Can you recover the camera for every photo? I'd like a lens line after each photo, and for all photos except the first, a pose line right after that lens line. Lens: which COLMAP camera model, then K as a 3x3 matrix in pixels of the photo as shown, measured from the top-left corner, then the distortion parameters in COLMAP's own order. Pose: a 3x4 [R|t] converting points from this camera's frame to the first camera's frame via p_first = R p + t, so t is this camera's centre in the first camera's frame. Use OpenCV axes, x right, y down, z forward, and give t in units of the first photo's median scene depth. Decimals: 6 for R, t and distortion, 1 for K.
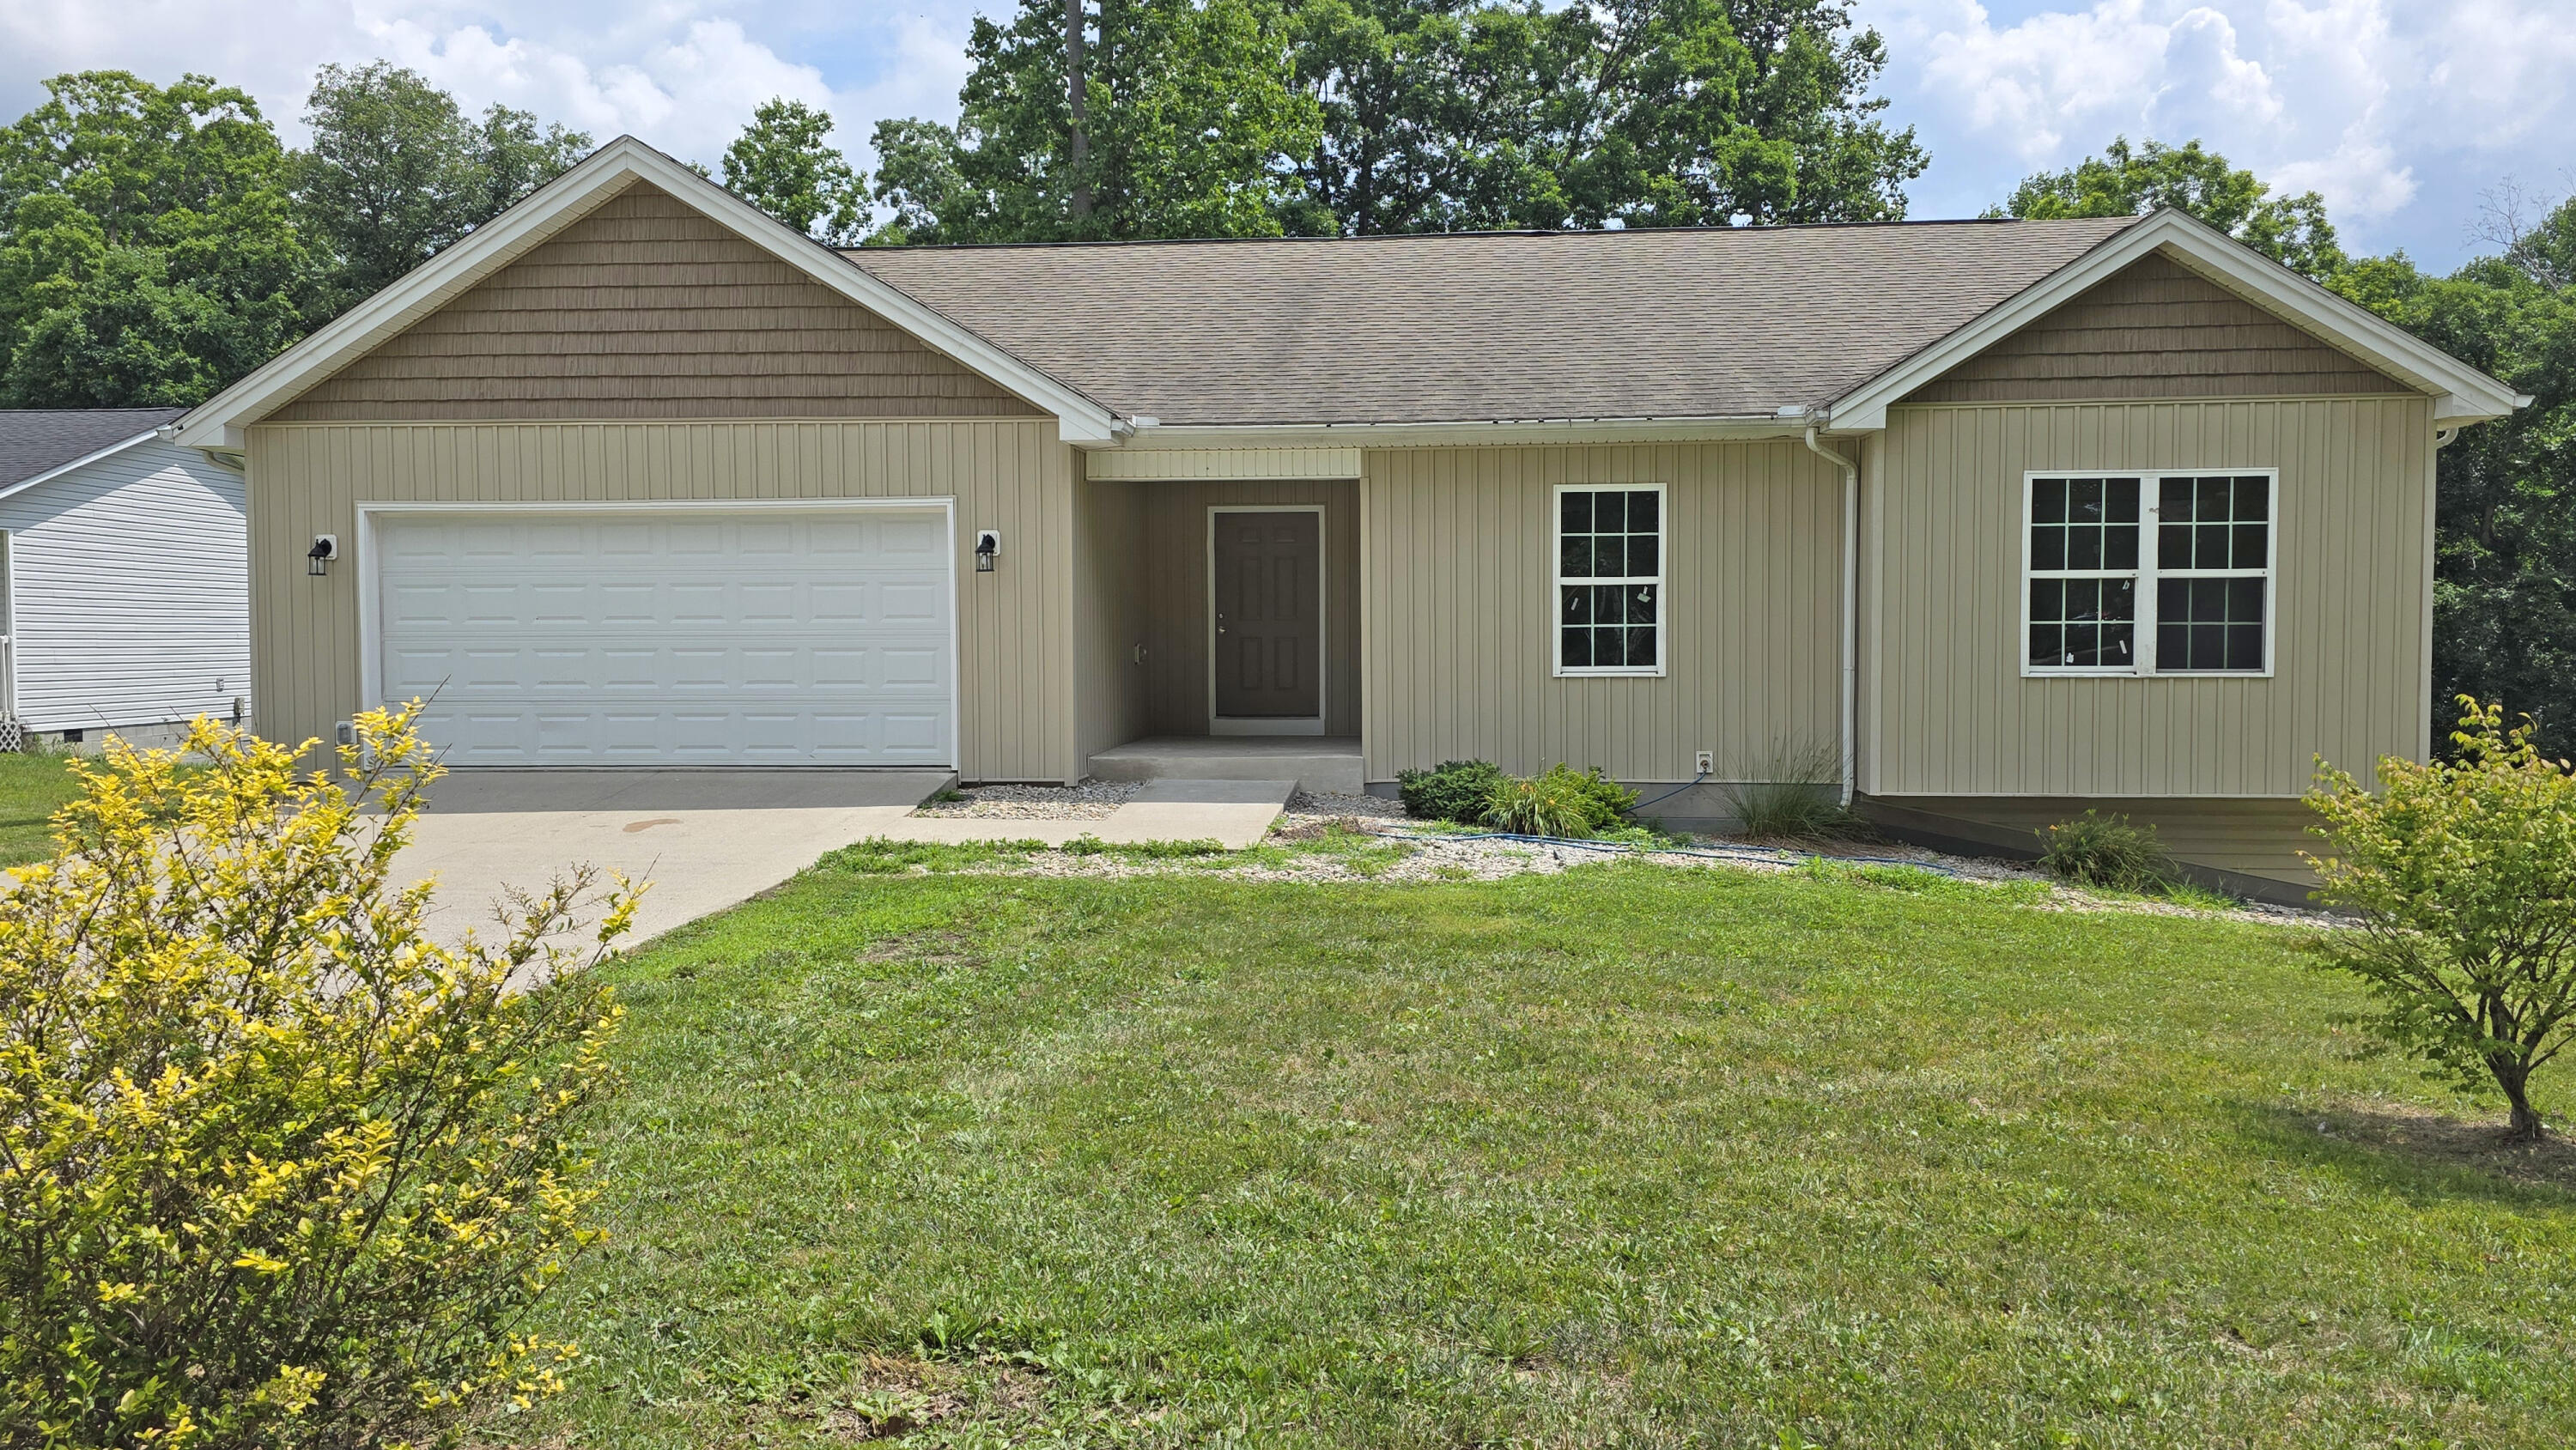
lens RADIAL K [[1886.9, 0, 1288.0], [0, 1886.9, 725.0], [0, 0, 1]] dist [0.064744, -0.063329]
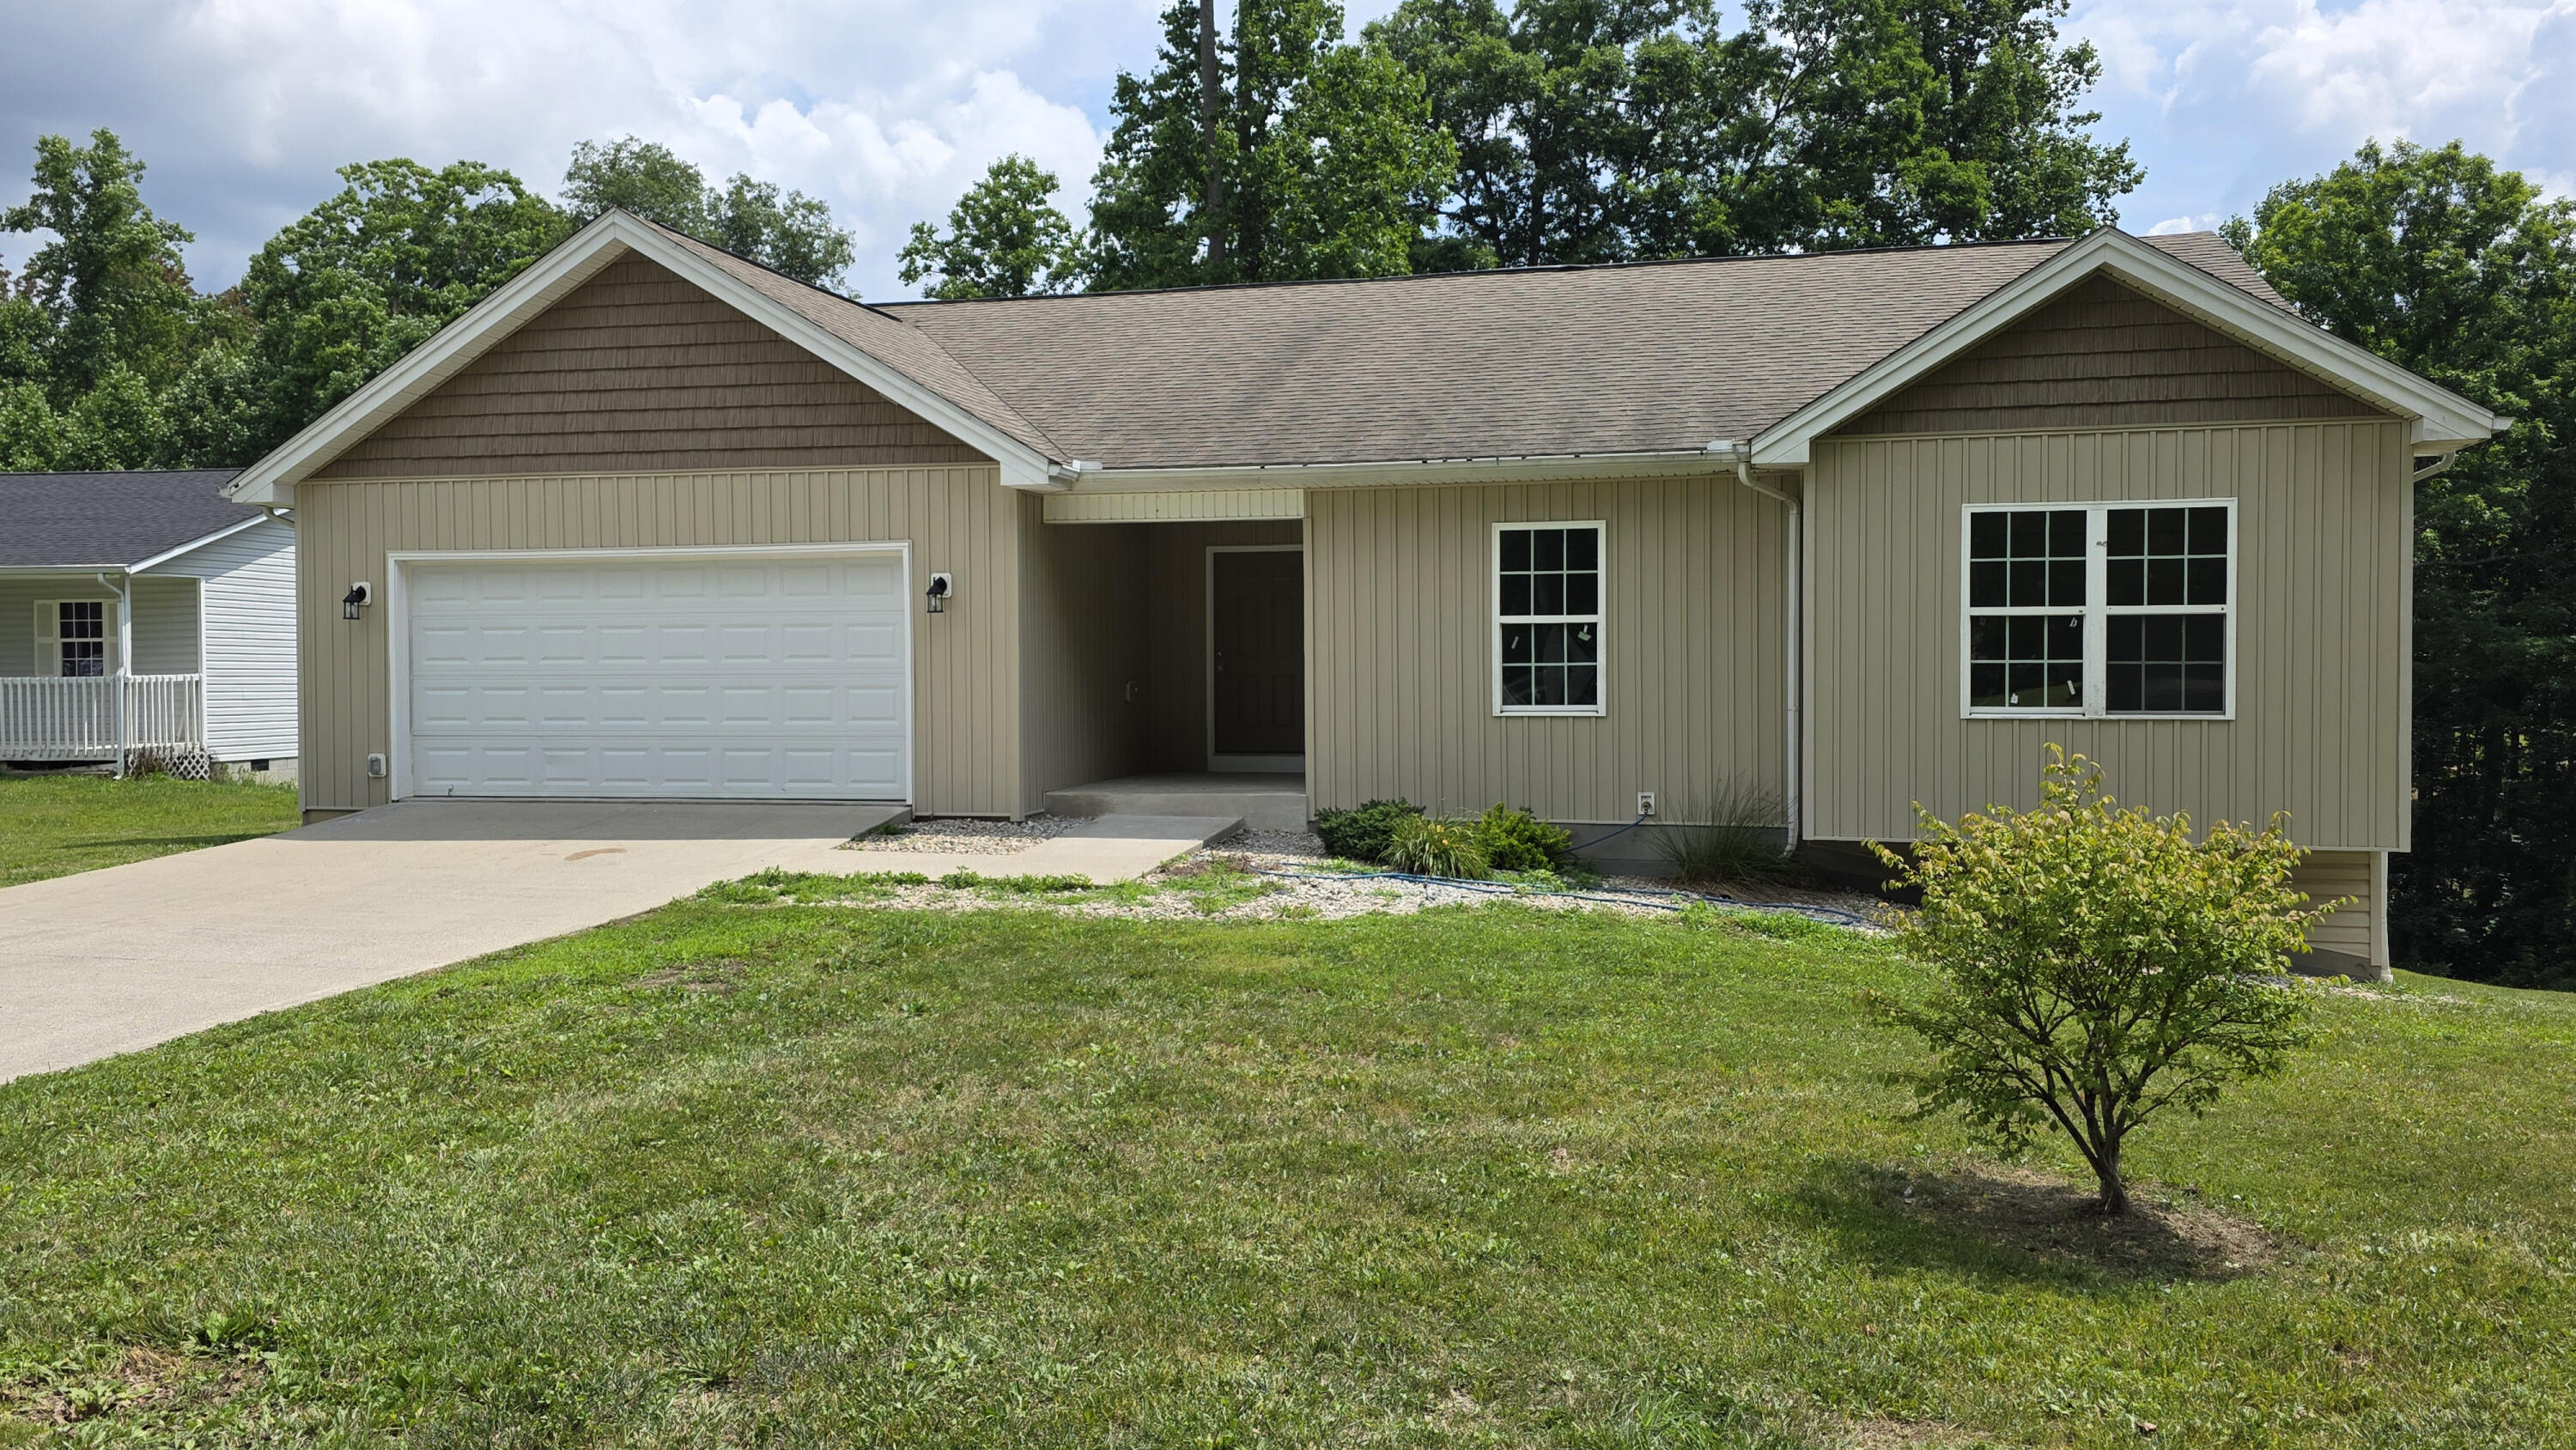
lens RADIAL K [[1886.9, 0, 1288.0], [0, 1886.9, 725.0], [0, 0, 1]] dist [0.064744, -0.063329]
pose [[0.990098, 0.003738, -0.140331, 0.173723], [-0.006347, 0.999815, -0.018149, -0.002116], [0.140237, 0.018860, 0.989938, 0.002112]]
